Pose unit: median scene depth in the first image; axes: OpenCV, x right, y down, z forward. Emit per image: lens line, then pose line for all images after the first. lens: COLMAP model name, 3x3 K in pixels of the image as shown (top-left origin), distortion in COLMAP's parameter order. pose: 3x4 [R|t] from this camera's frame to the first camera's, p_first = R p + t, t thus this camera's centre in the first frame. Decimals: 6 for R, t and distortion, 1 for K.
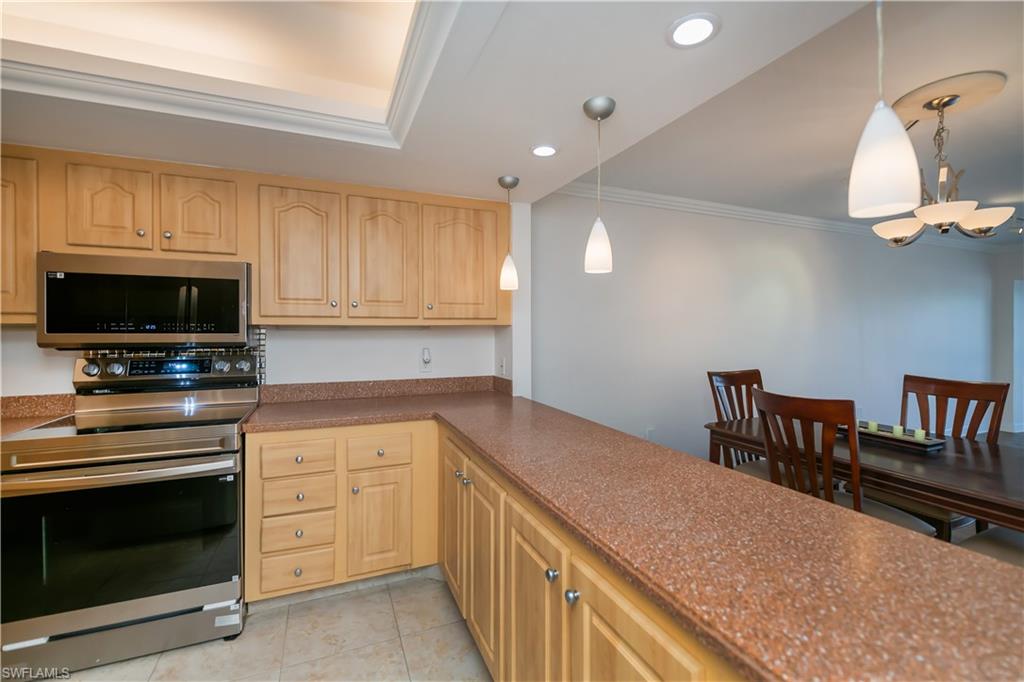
lens RADIAL K [[445.6, 0, 516.6], [0, 445.6, 332.8], [0, 0, 1]] dist [-0.001266, -0.000802]
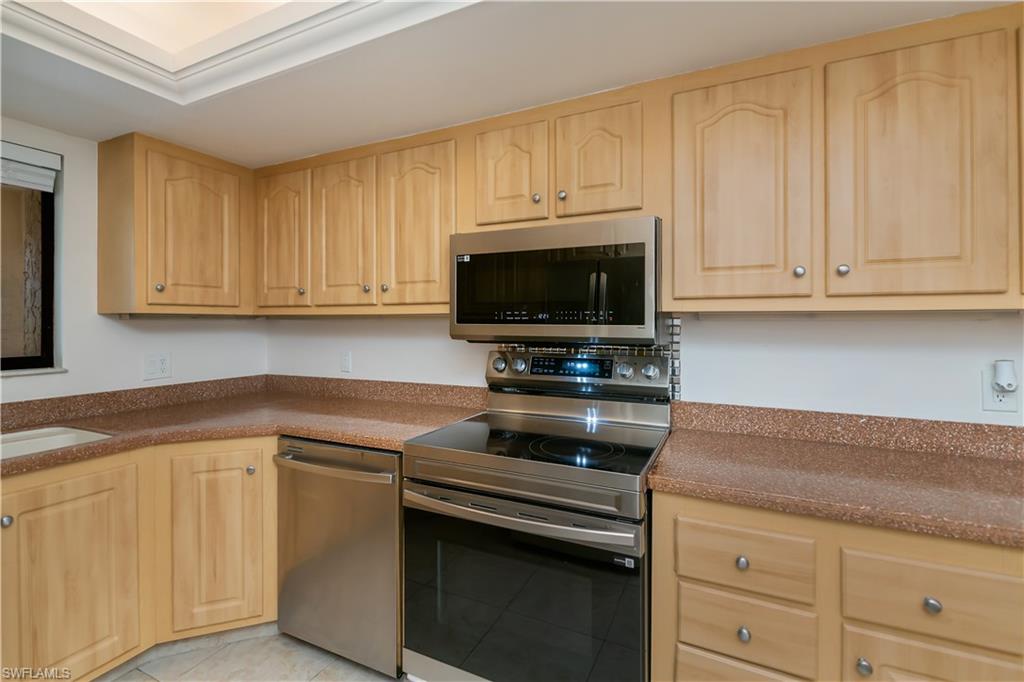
lens RADIAL K [[462.4, 0, 512.3], [0, 462.4, 319.9], [0, 0, 1]] dist [-0.000977, -0.000492]
pose [[0.661694, -0.003347, -0.749767, -0.234749], [-0.006053, 0.999934, -0.009806, 0.001598], [0.749750, 0.011027, 0.661630, 0.391890]]
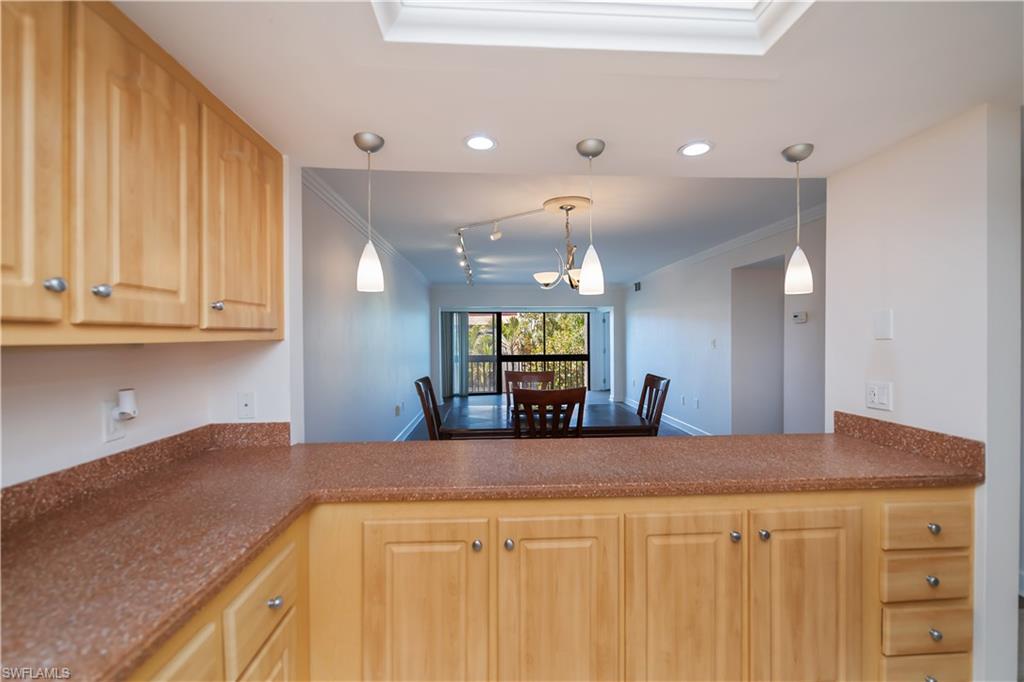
lens RADIAL K [[445.6, 0, 516.6], [0, 445.6, 332.8], [0, 0, 1]] dist [-0.001266, -0.000802]
pose [[0.334756, 0.005907, 0.942286, -0.655278], [0.014718, 0.999826, -0.011497, -0.018117], [-0.942190, 0.017717, 0.334611, 0.564398]]
